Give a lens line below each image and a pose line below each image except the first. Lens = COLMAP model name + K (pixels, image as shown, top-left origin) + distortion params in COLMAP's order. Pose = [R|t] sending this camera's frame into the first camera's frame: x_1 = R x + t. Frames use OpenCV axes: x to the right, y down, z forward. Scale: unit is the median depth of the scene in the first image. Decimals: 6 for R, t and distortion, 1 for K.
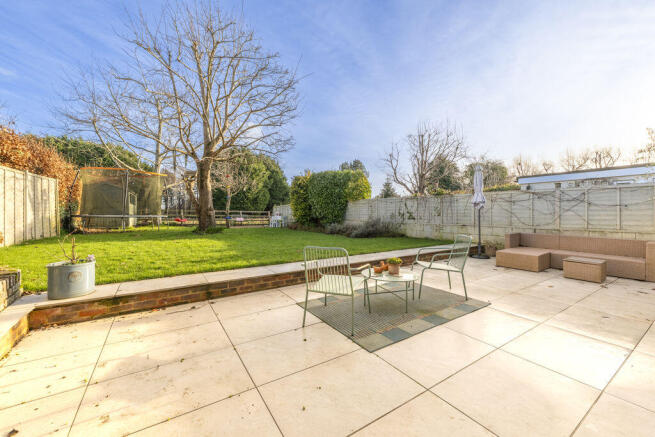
lens RADIAL K [[263.5, 0, 324.0], [0, 263.5, 215.1], [0, 0, 1]] dist [0.000226, 0.000462]
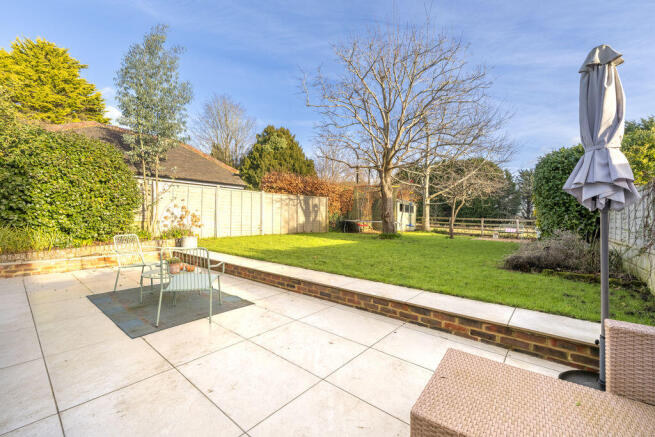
lens RADIAL K [[263.5, 0, 325.2], [0, 263.5, 218.4], [0, 0, 1]] dist [0.000226, 0.000462]
pose [[0.304705, 0.001437, -0.952446, 0.568621], [-0.028658, 0.999560, -0.007660, 0.007702], [0.952015, 0.029629, 0.304612, 0.509292]]
